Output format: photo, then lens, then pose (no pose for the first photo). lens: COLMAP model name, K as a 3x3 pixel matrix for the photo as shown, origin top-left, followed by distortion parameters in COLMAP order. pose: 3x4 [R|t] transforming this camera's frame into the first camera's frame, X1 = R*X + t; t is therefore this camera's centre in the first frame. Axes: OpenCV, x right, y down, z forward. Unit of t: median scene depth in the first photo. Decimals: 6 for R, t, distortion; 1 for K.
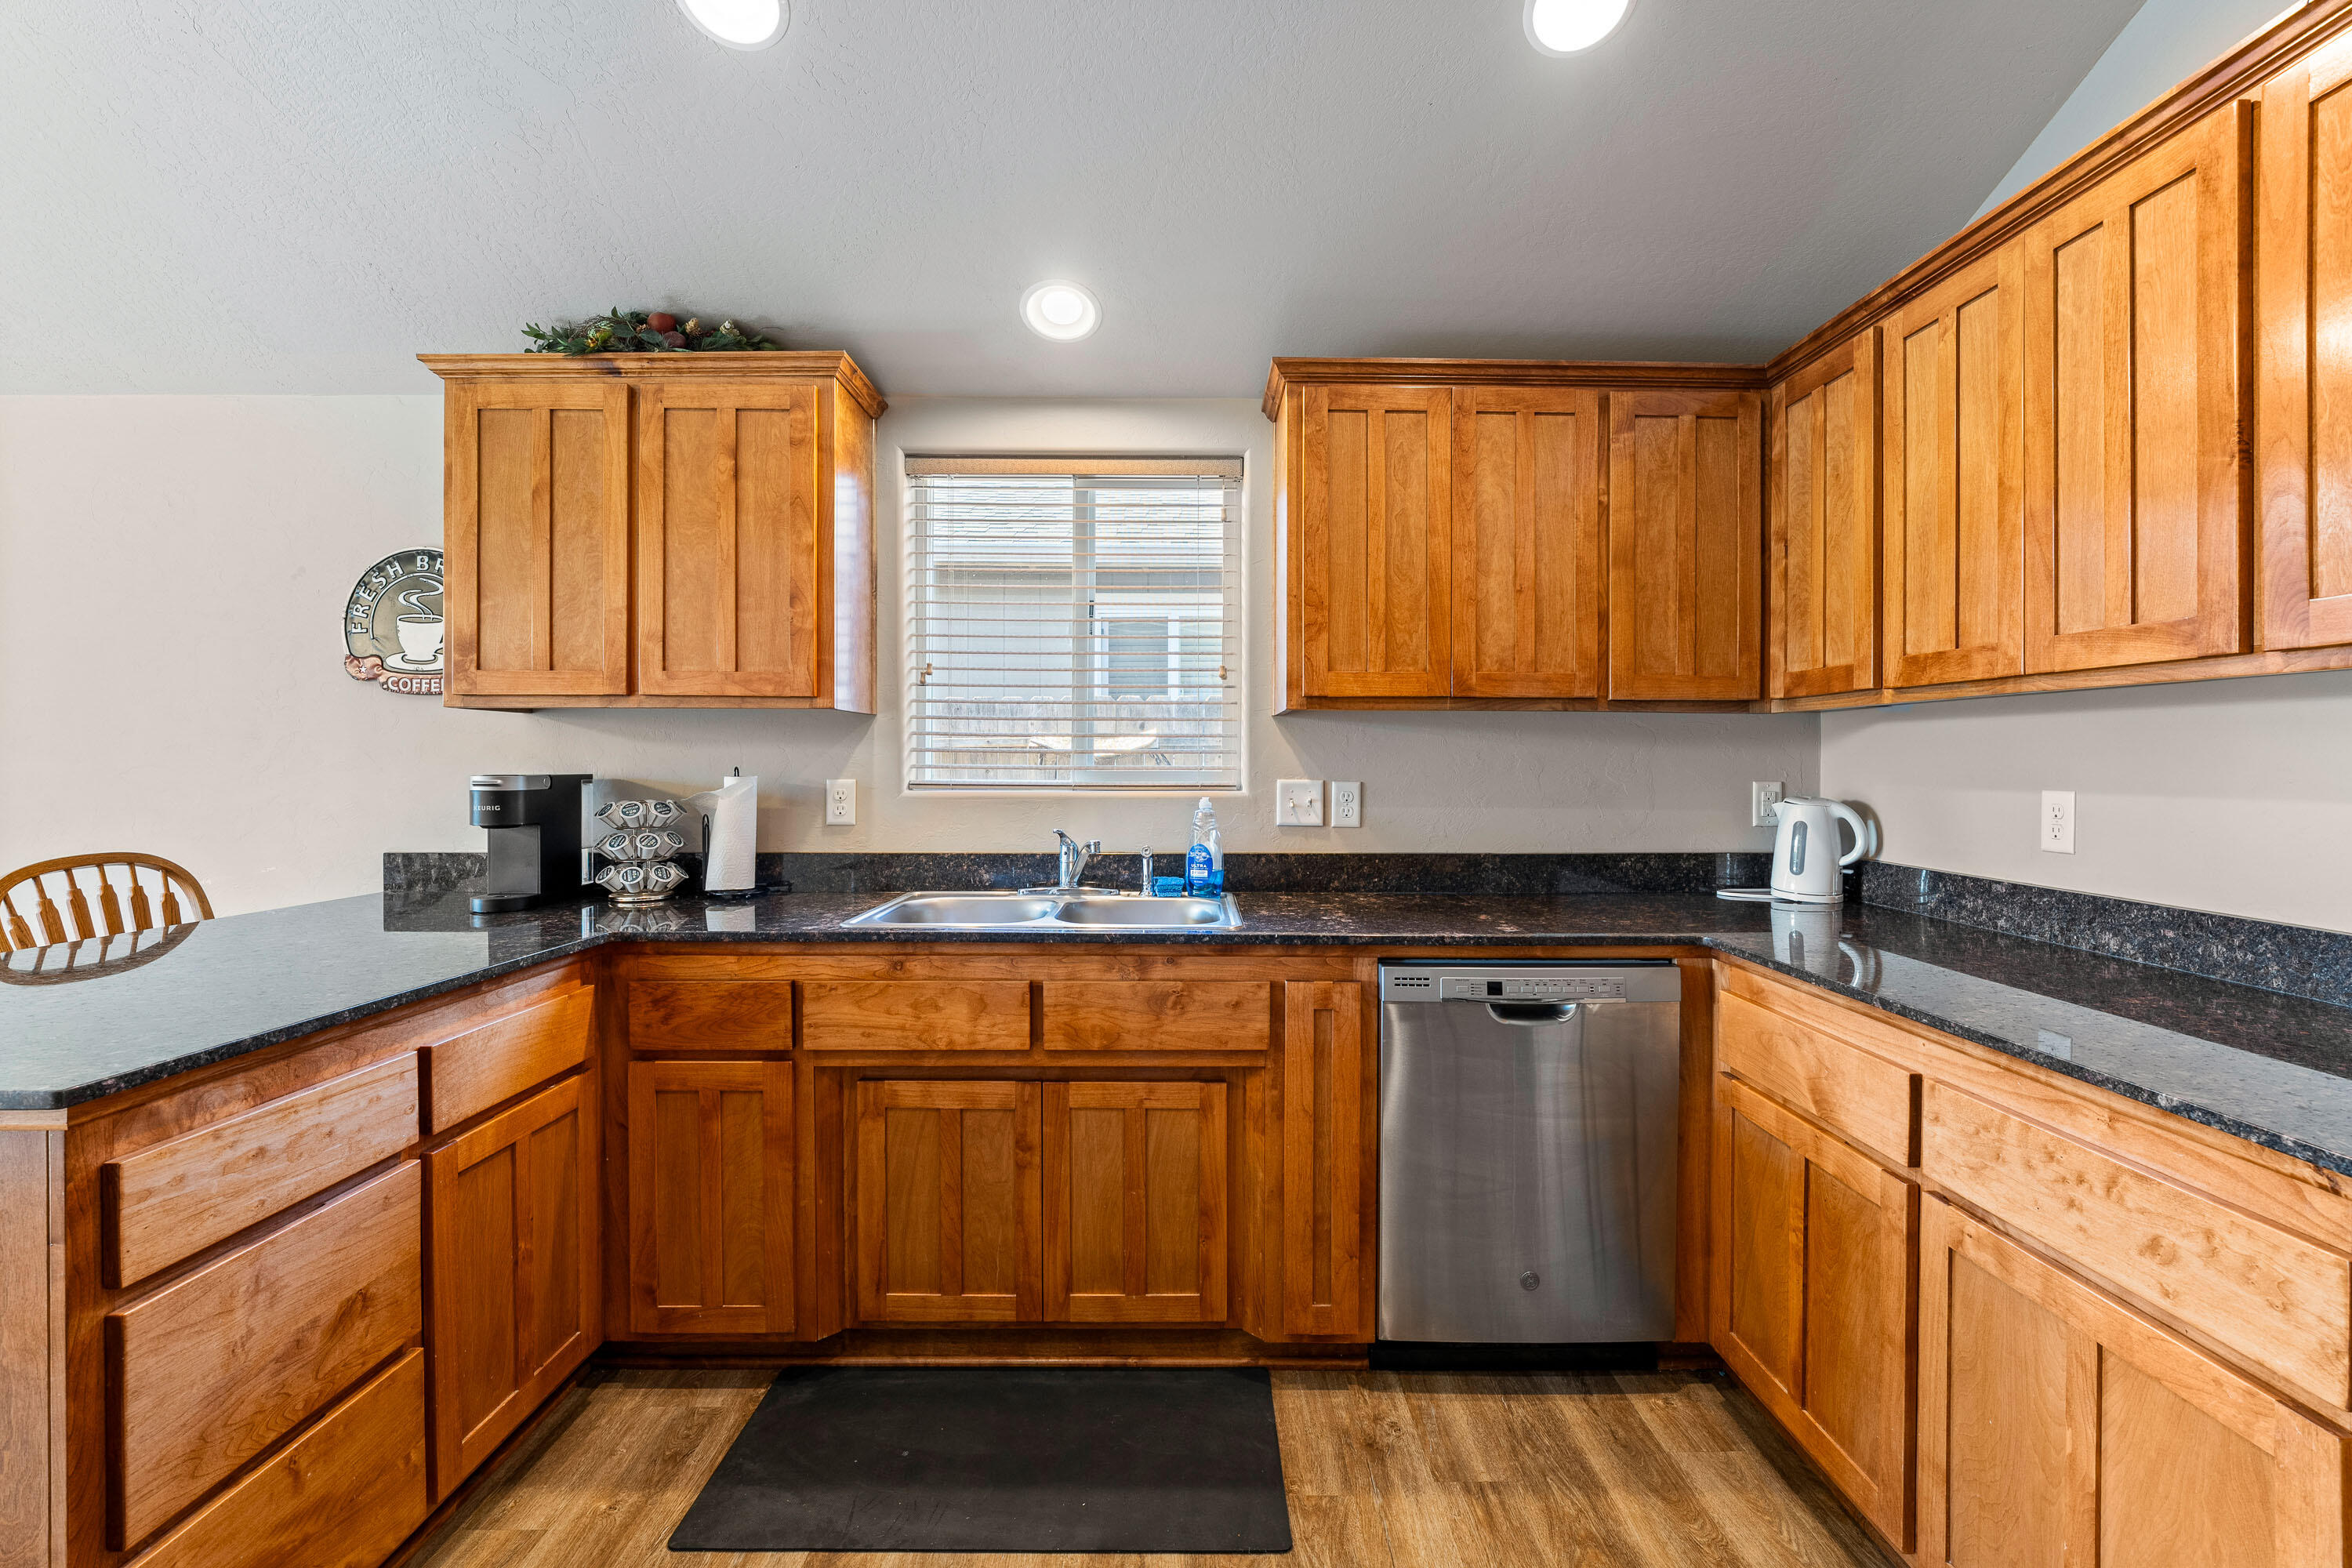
lens RADIAL K [[1039.6, 0, 1191.8], [0, 1039.6, 767.8], [0, 0, 1]] dist [-0.013136, 0.001851]
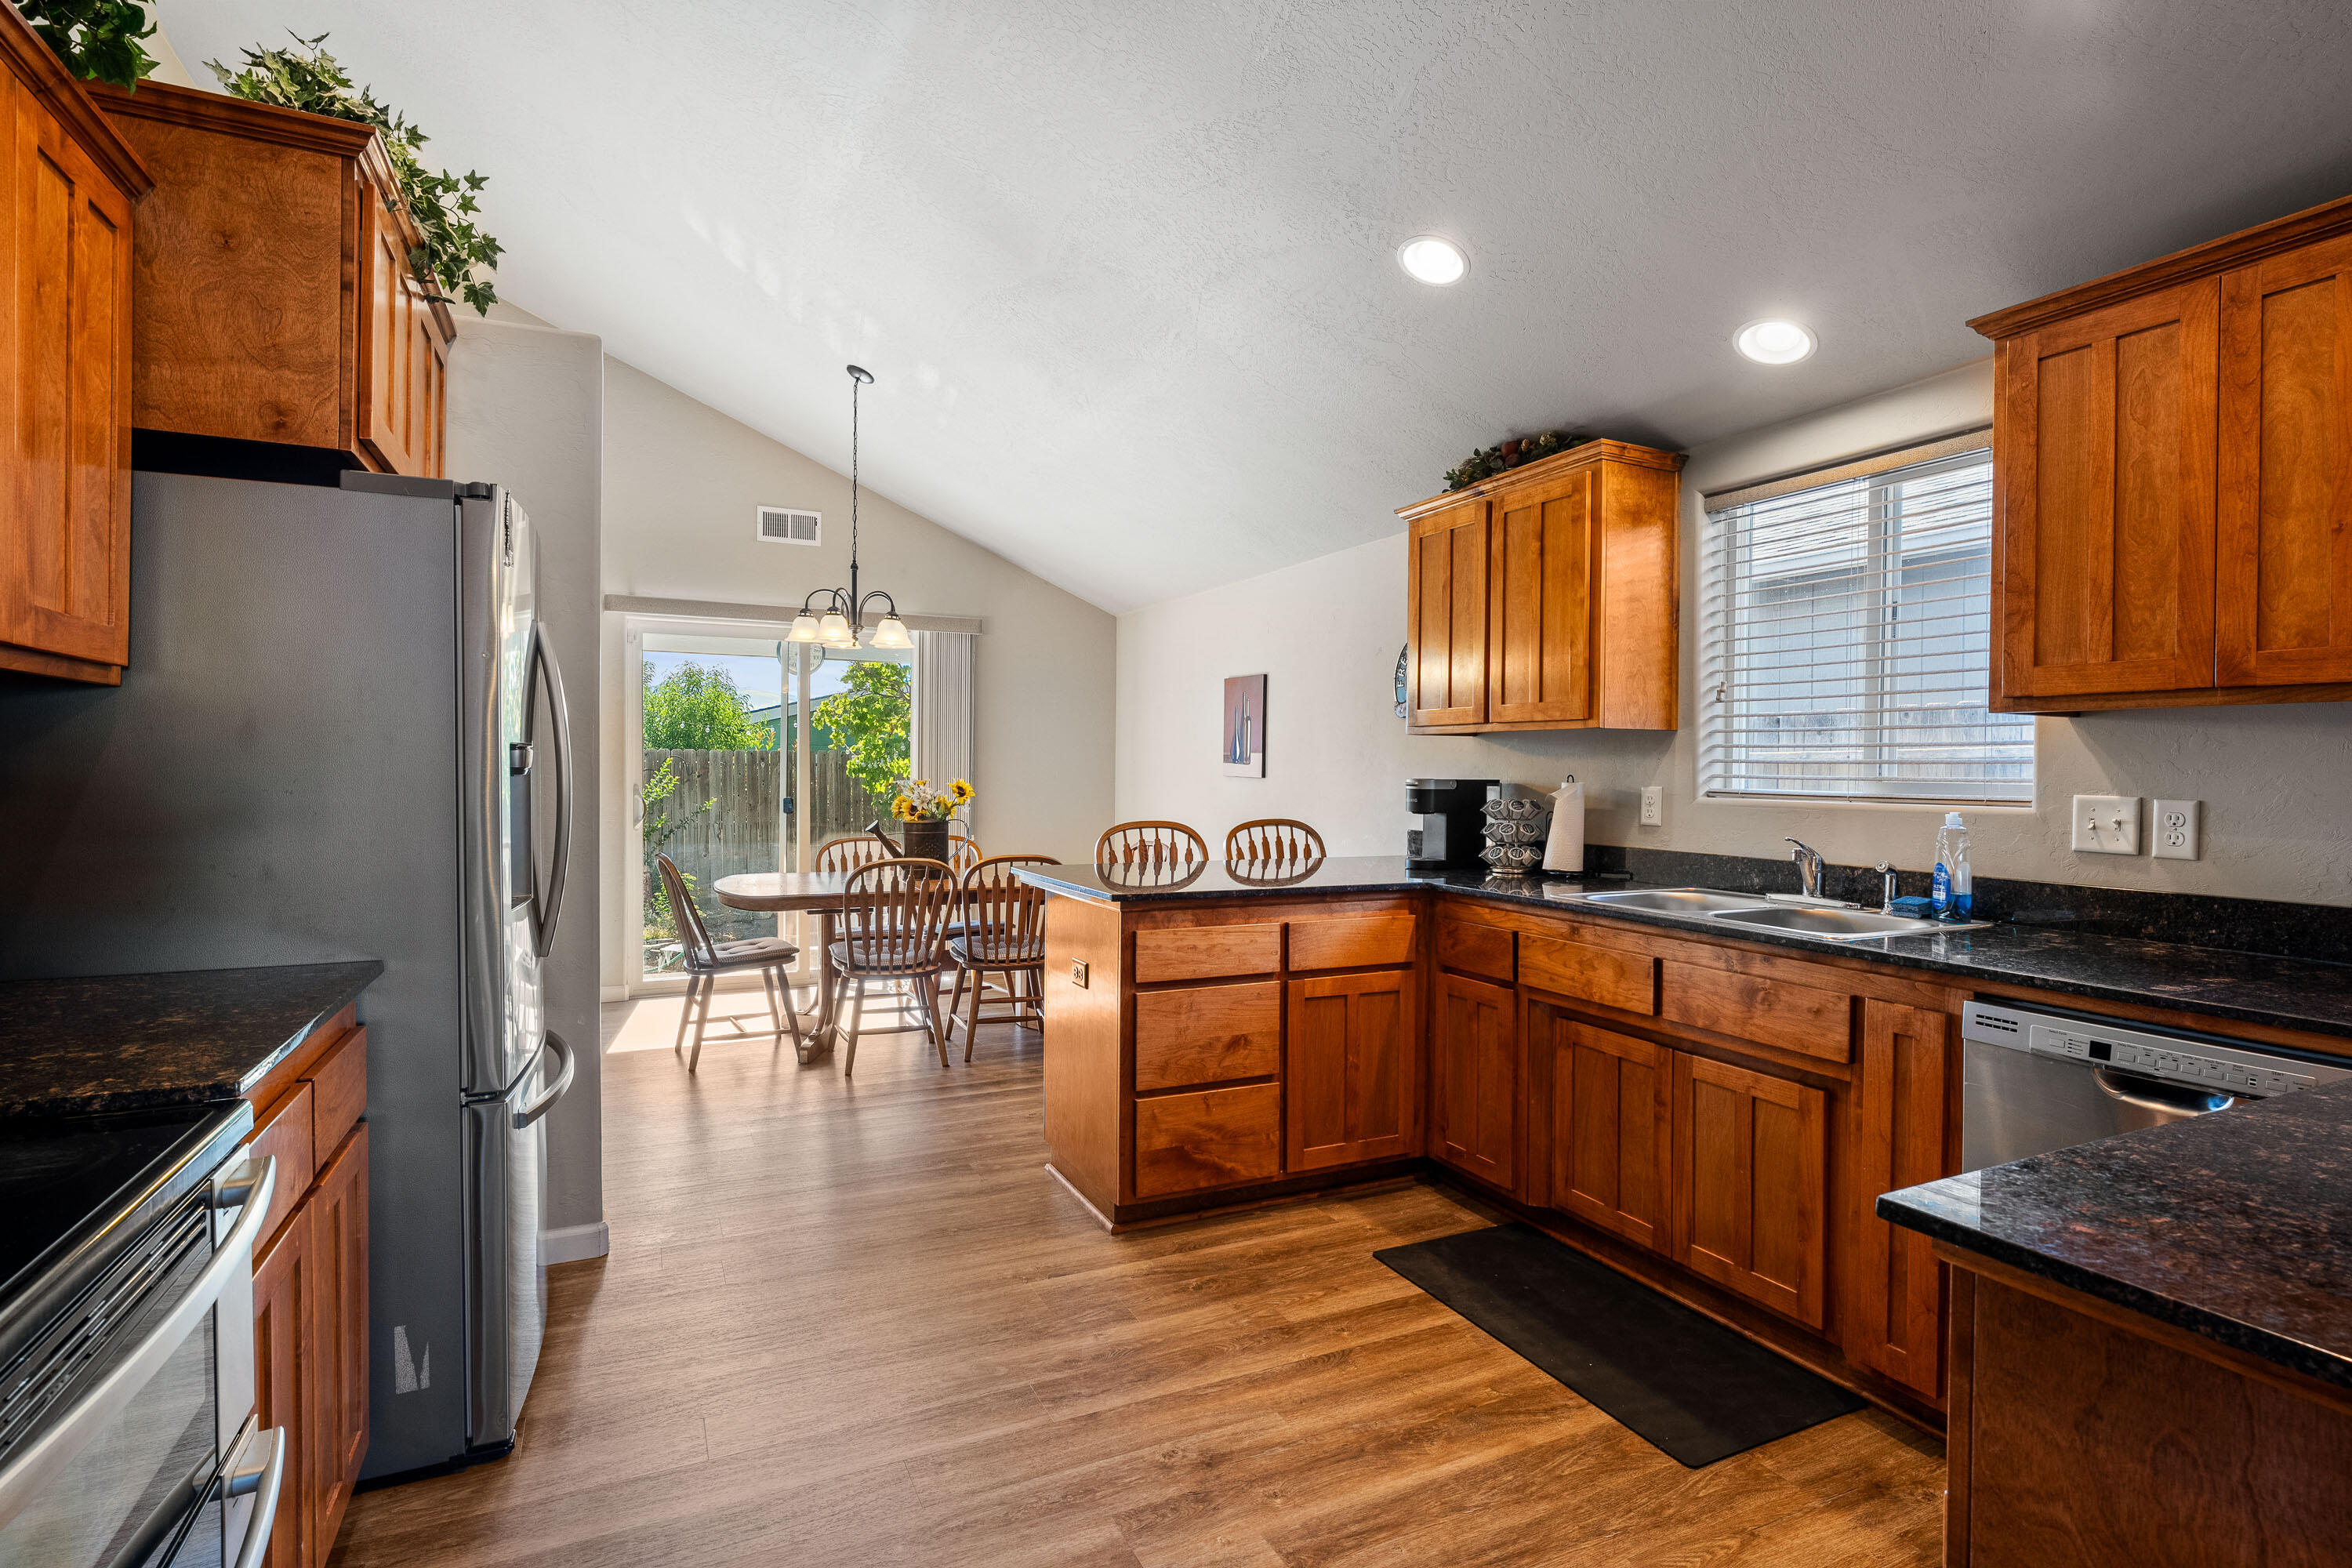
lens RADIAL K [[1141.8, 0, 1179.7], [0, 1141.8, 783.7], [0, 0, 1]] dist [-0.002173, -0.000995]
pose [[0.424356, 0.013612, -0.905393, 0.682613], [-0.013475, 0.999871, 0.008717, 0.004420], [0.905395, 0.008500, 0.424484, -0.029903]]
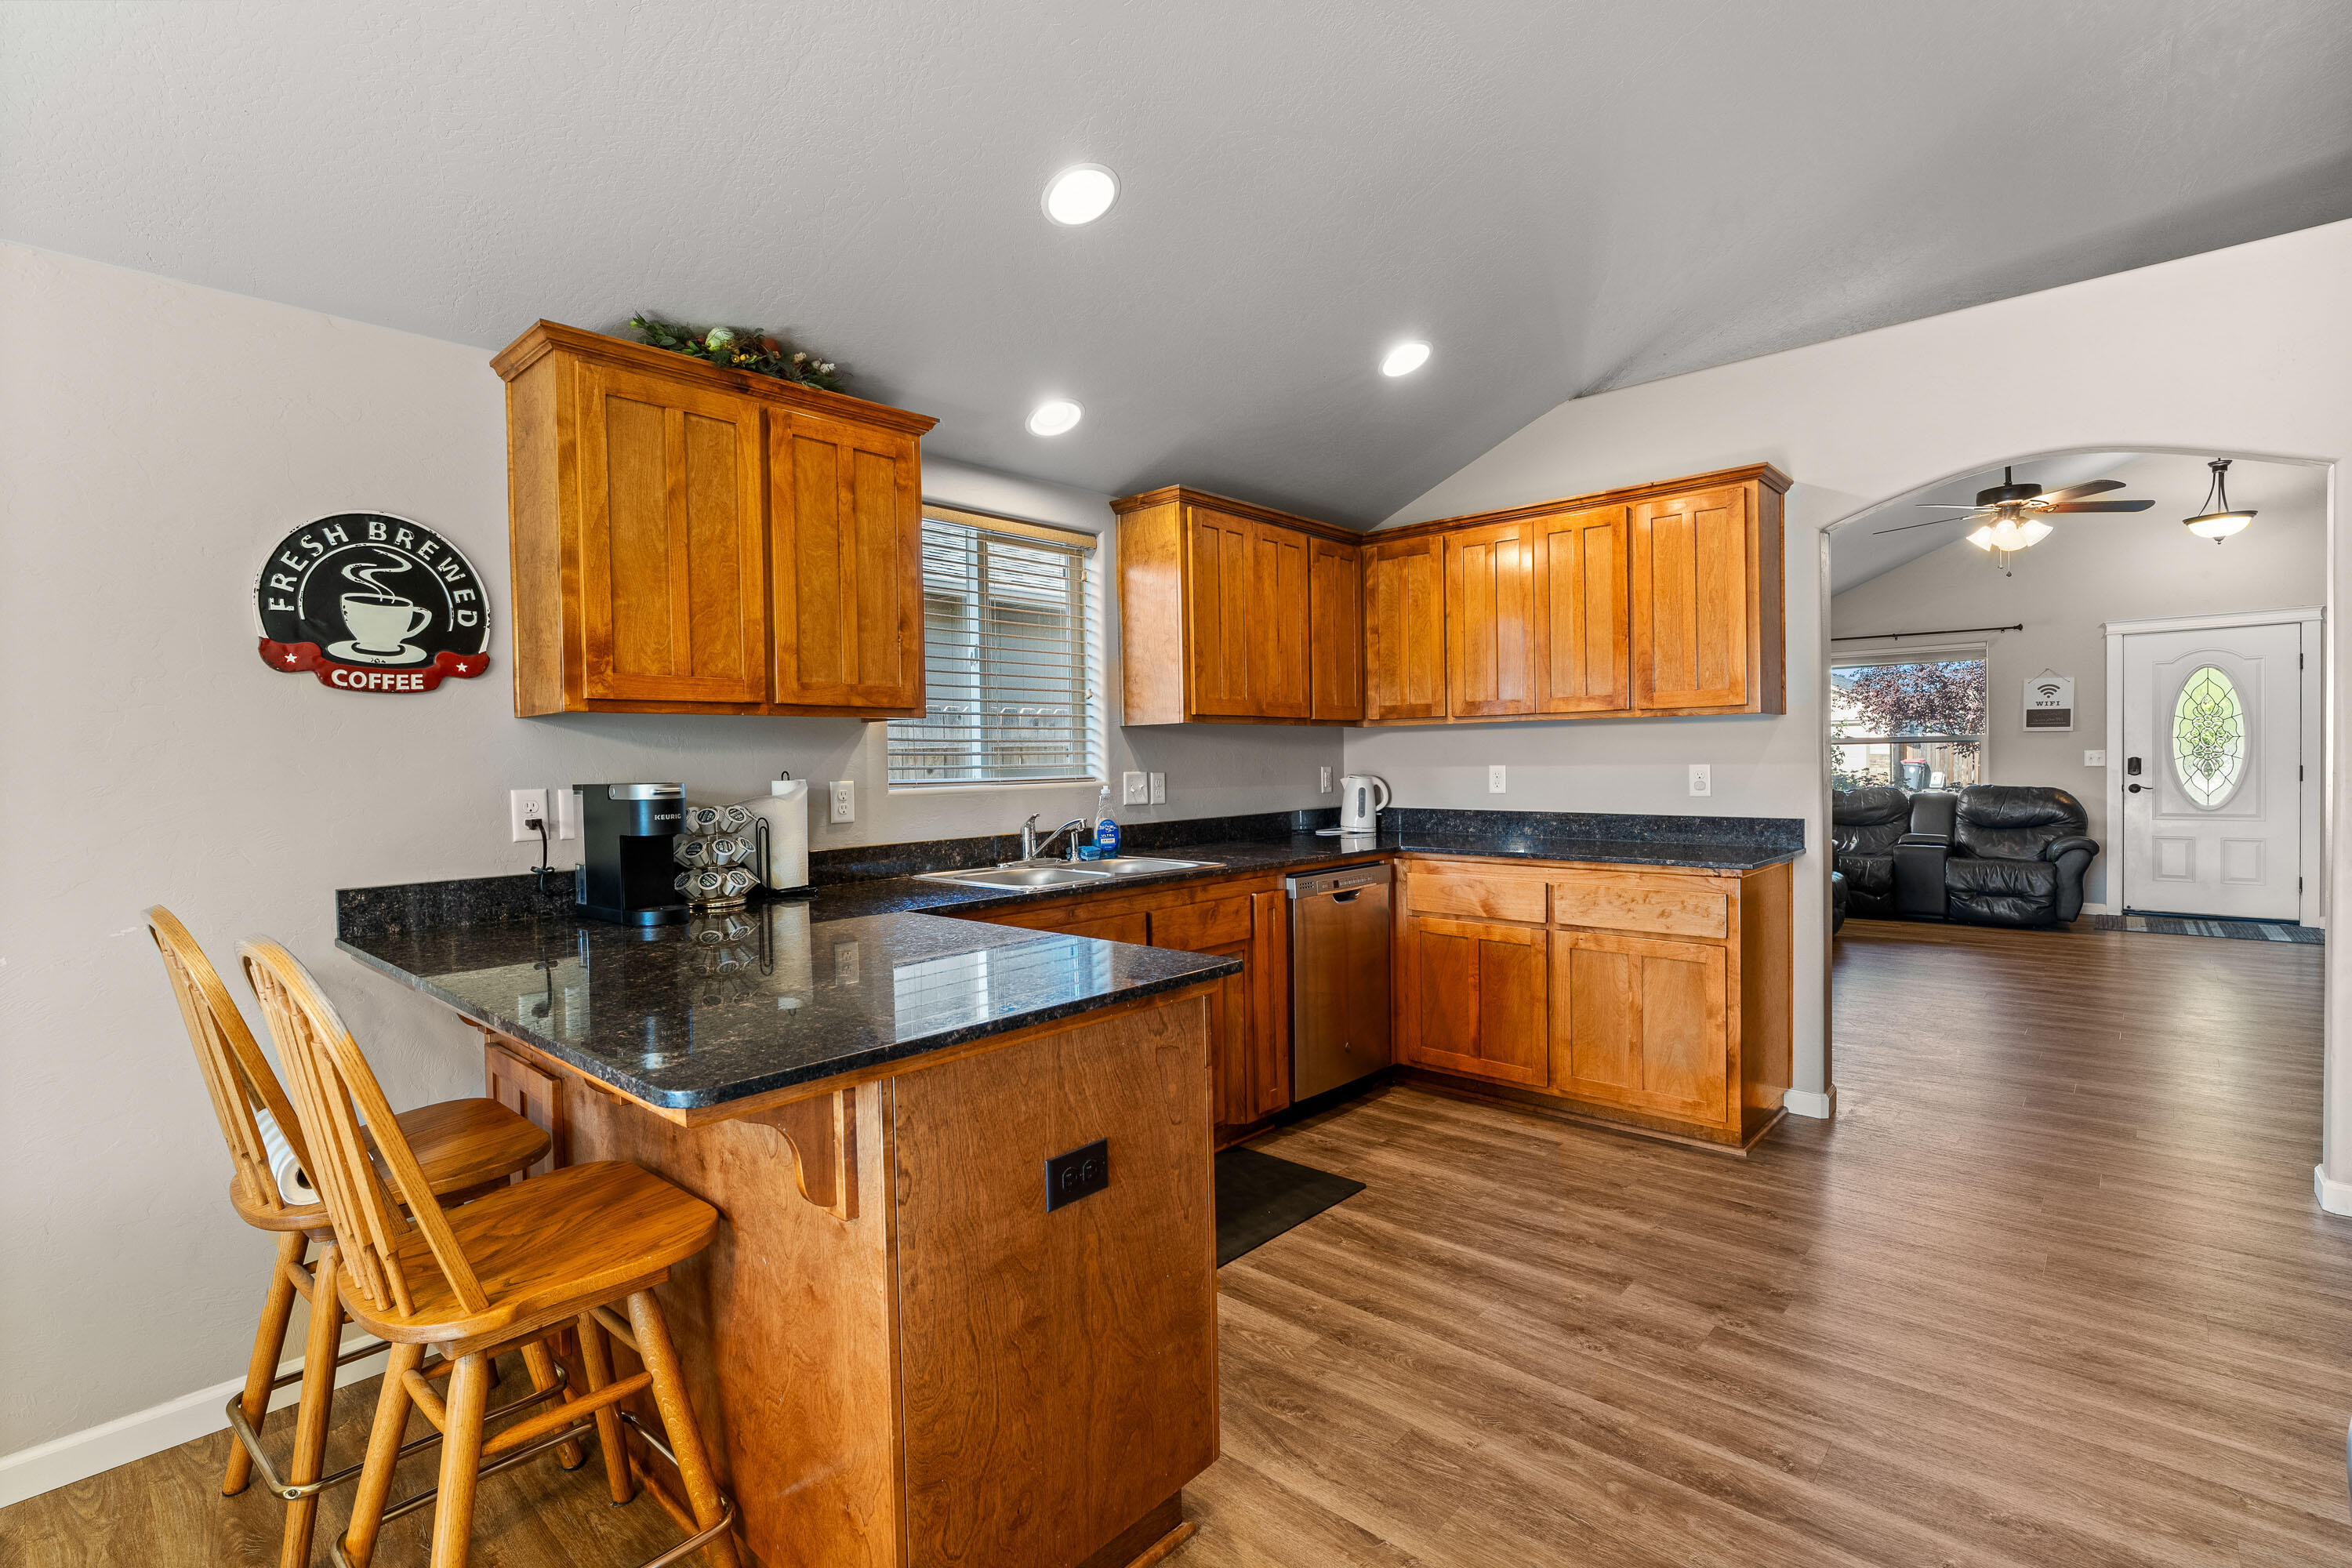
lens RADIAL K [[1092.8, 0, 1168.6], [0, 1092.8, 780.9], [0, 0, 1]] dist [0.002812, 0.000220]
pose [[0.680733, -0.030210, 0.731908, -1.079887], [0.024063, 0.999532, 0.018875, -0.003406], [-0.732136, 0.004763, 0.681142, -0.047022]]
